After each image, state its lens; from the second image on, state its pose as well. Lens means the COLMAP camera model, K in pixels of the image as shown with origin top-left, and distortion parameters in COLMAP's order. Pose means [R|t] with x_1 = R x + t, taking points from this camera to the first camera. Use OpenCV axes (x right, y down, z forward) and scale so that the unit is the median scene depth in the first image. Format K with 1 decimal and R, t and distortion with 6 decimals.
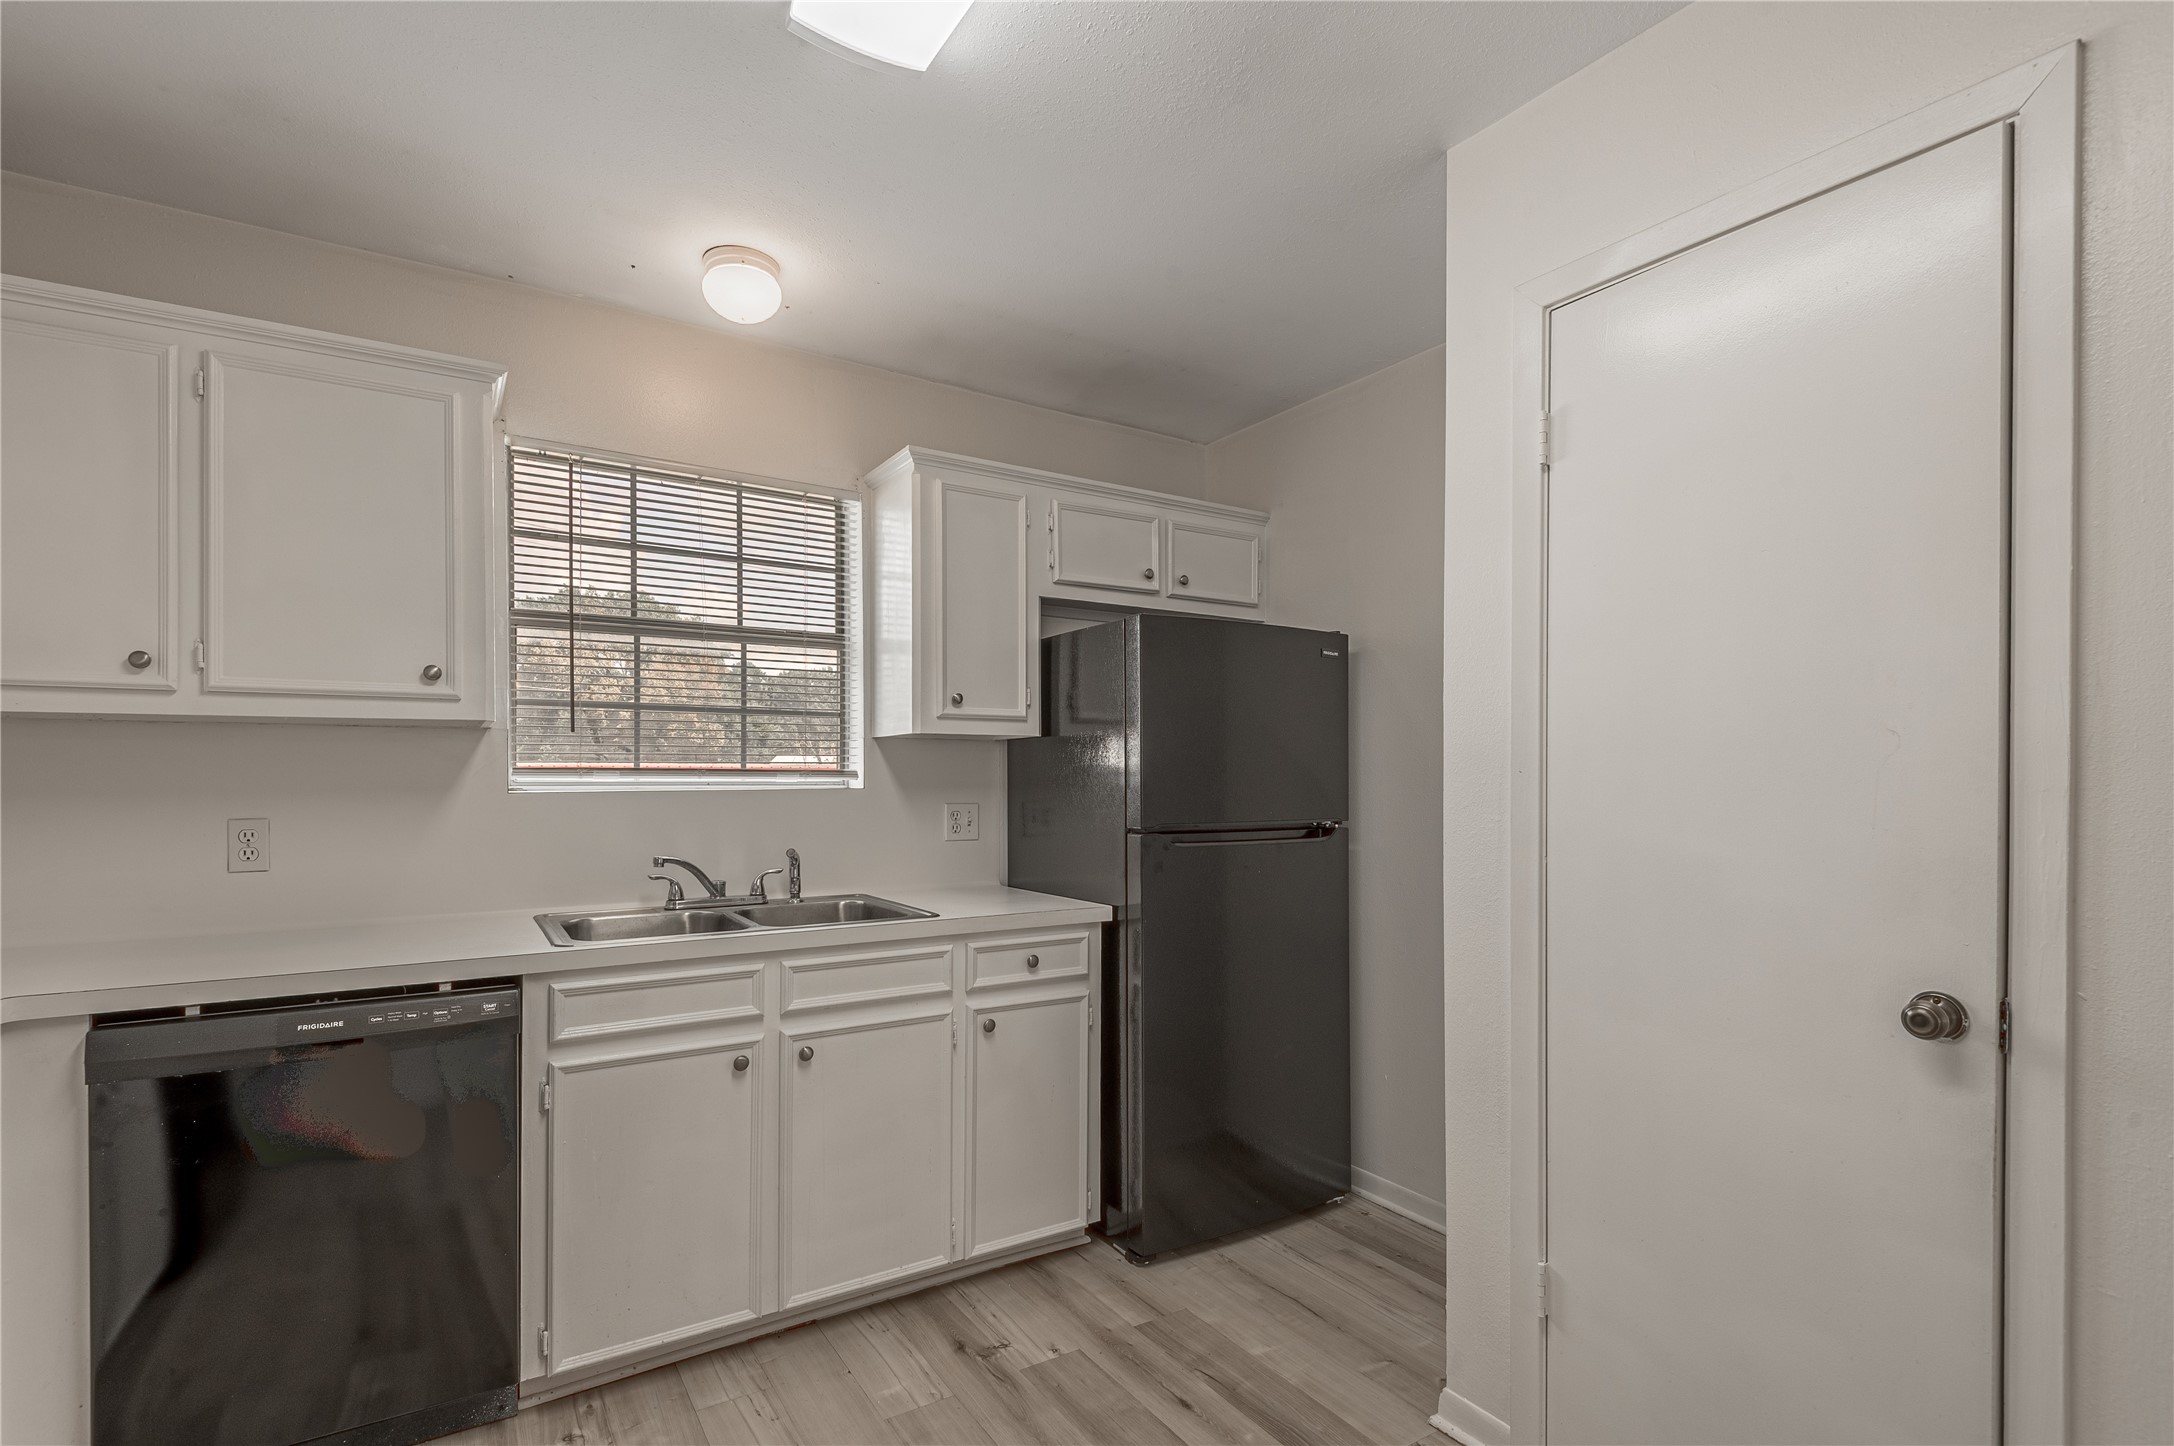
lens RADIAL K [[1010.3, 0, 1084.4], [0, 1010.3, 785.5], [0, 0, 1]] dist [0.033956, -0.031499]
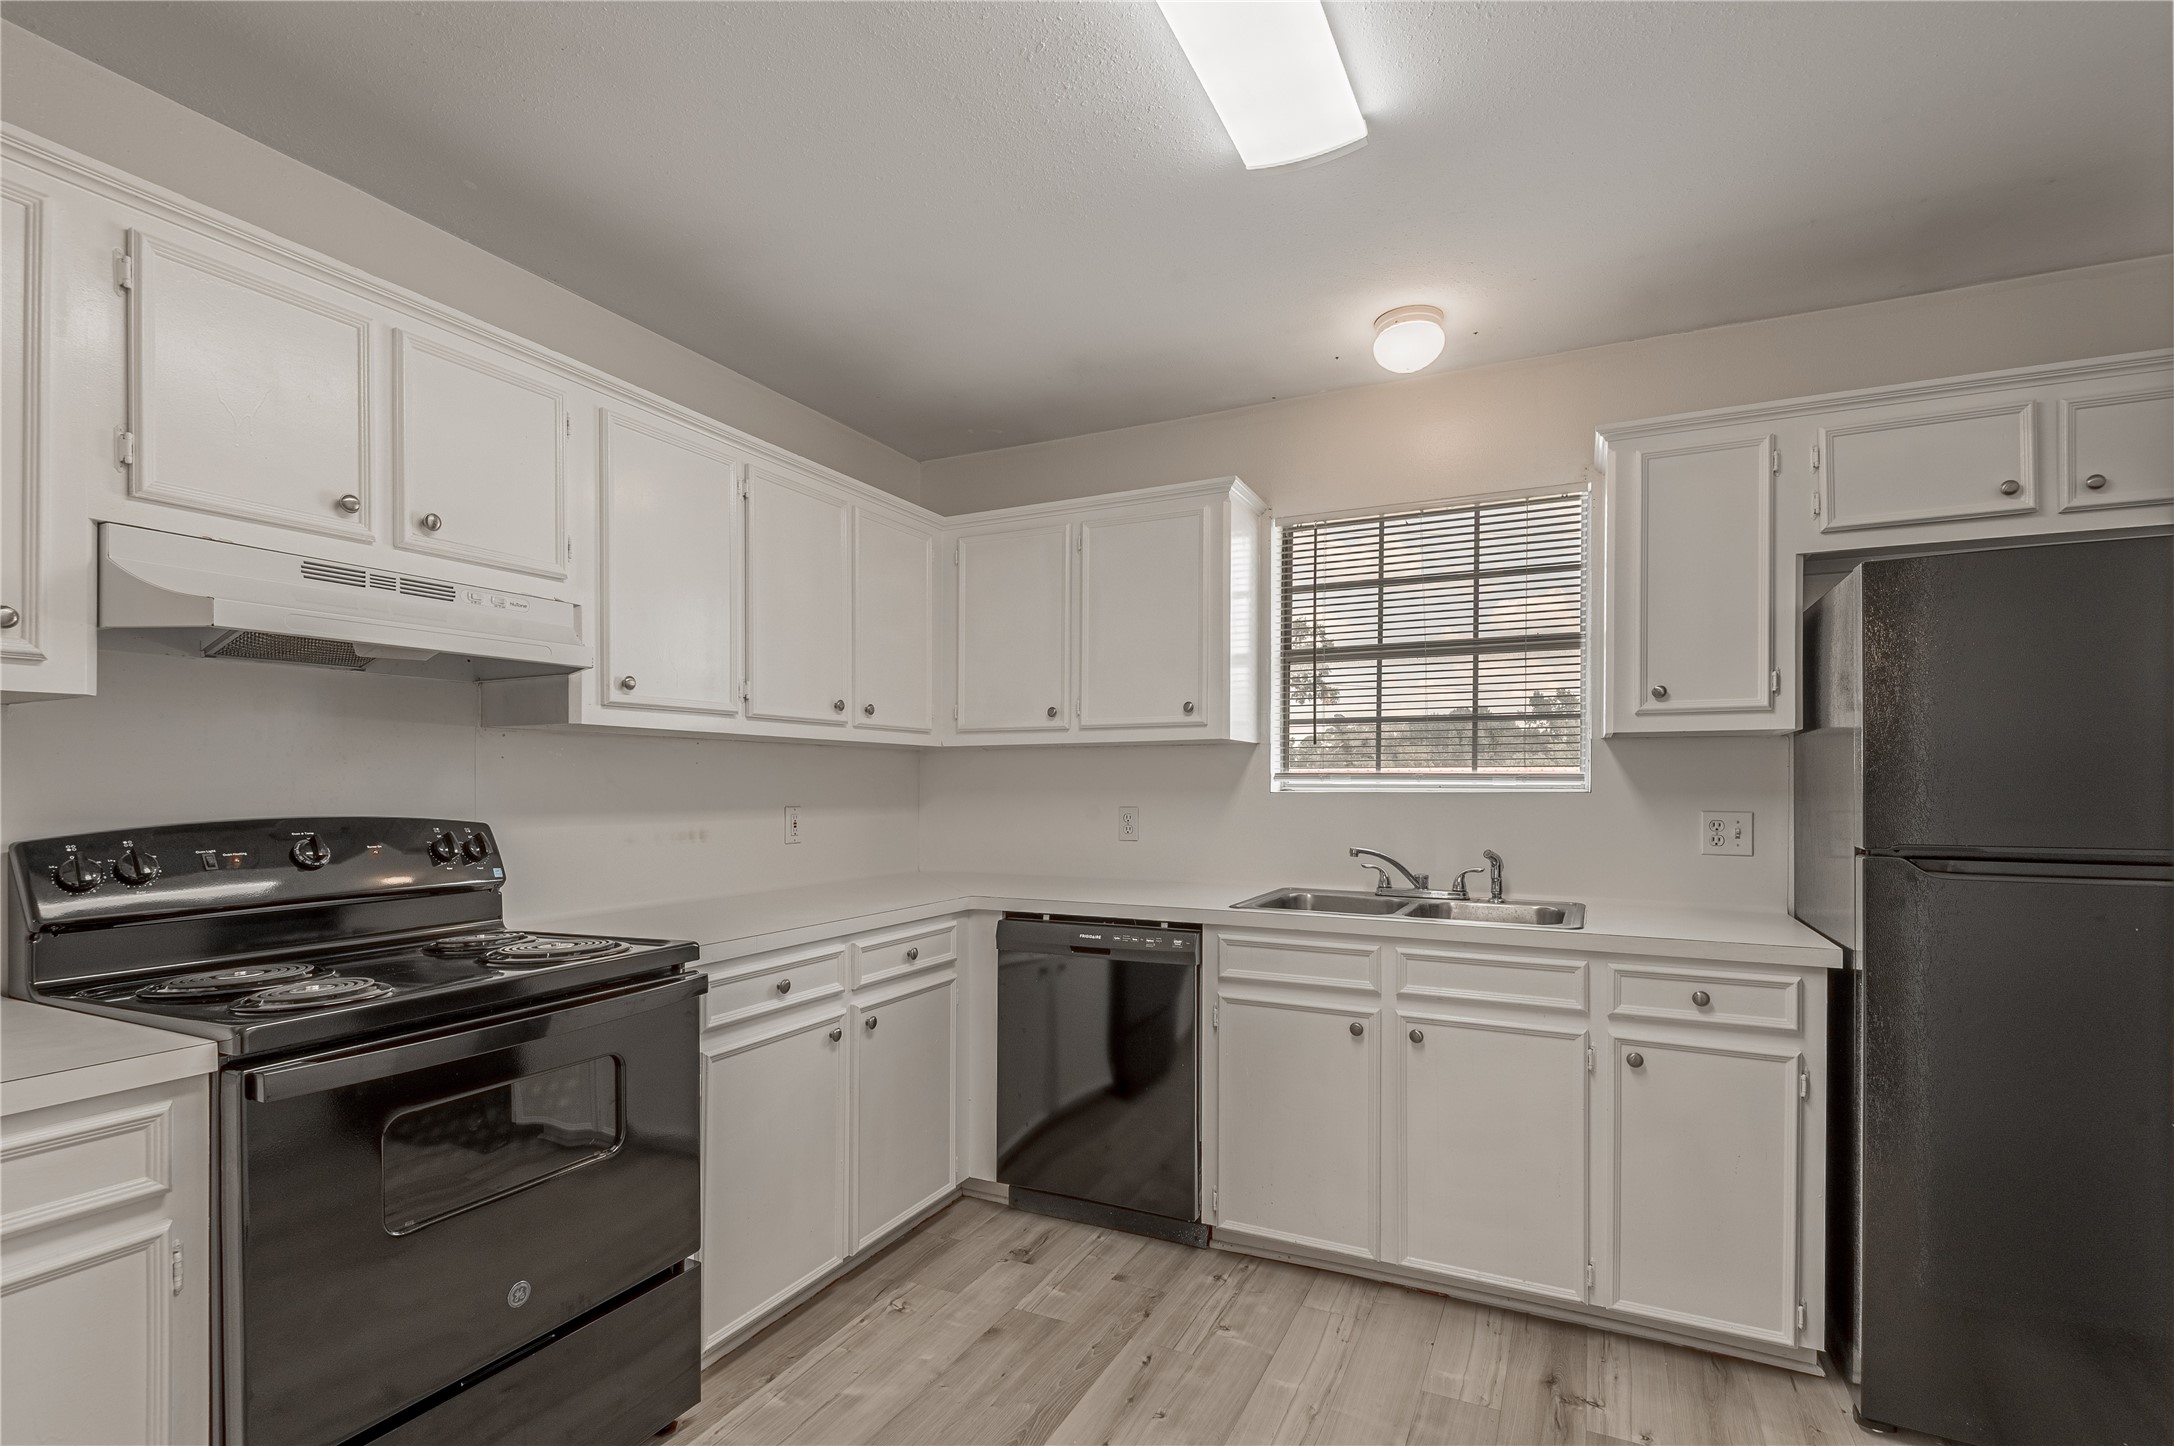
lens RADIAL K [[1010.3, 0, 1084.4], [0, 1010.3, 785.5], [0, 0, 1]] dist [0.033956, -0.031499]
pose [[0.520387, 0.002652, -0.853927, 0.417705], [-0.008466, 0.999962, -0.002054, 0.002641], [0.853889, 0.008298, 0.520389, 0.120979]]
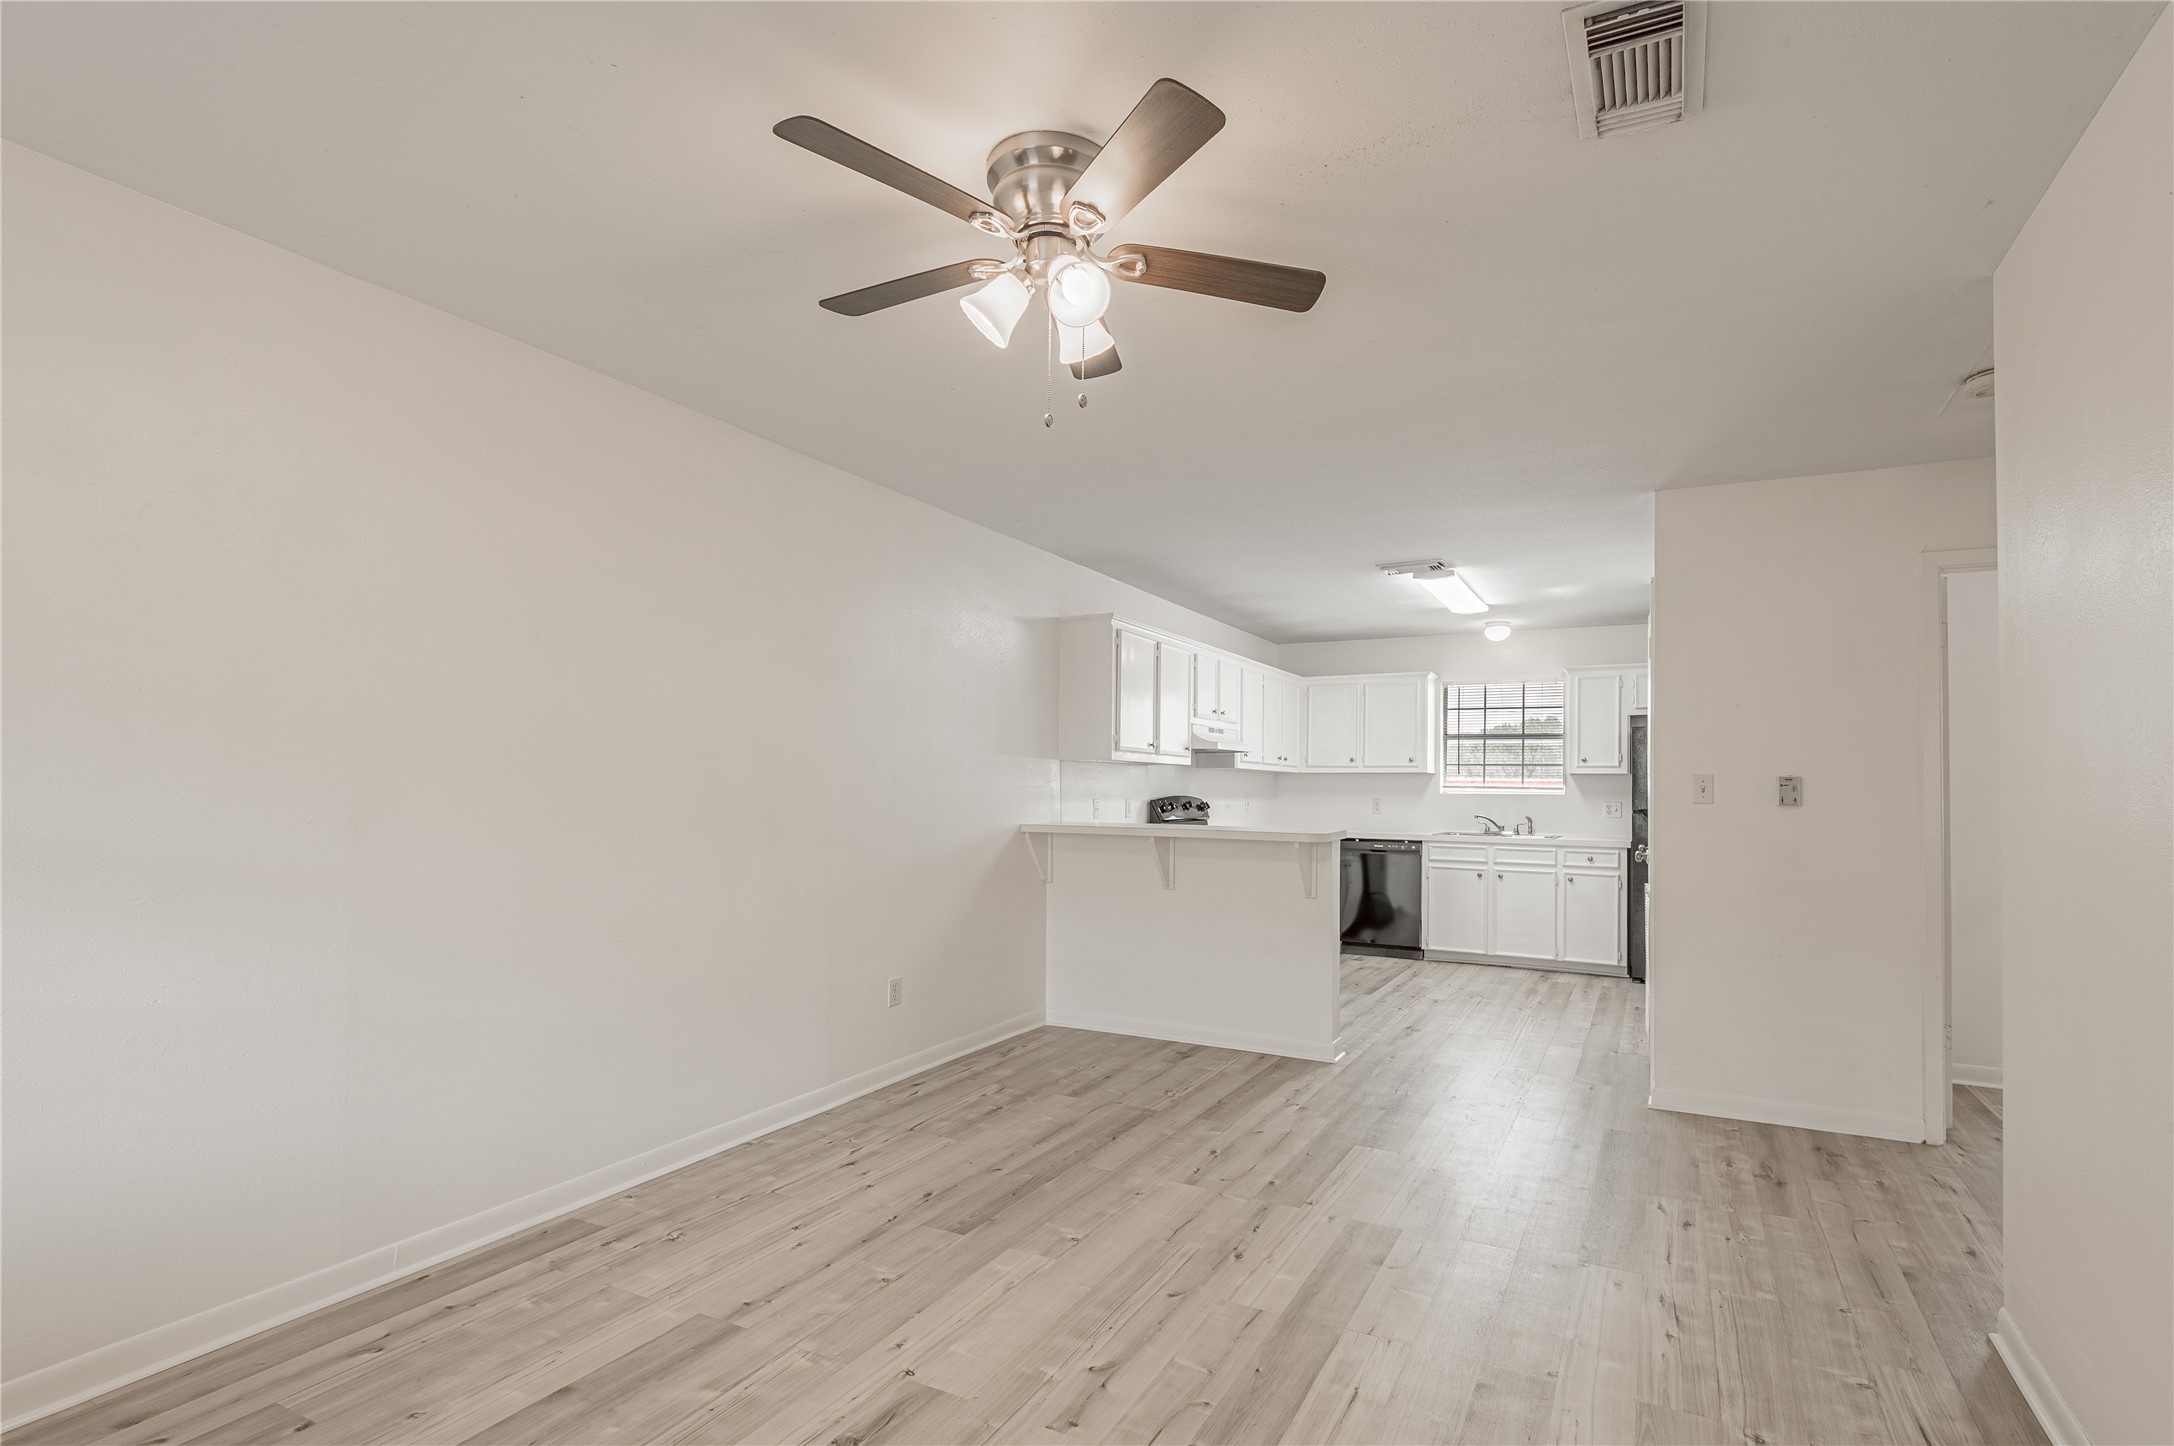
lens RADIAL K [[1041.4, 0, 1143.8], [0, 1041.4, 766.2], [0, 0, 1]] dist [0.038303, -0.026822]
pose [[0.516268, -0.009912, -0.856370, 1.773472], [-0.018586, 0.999568, -0.022774, 0.013764], [0.856225, 0.027674, 0.515861, -1.502249]]
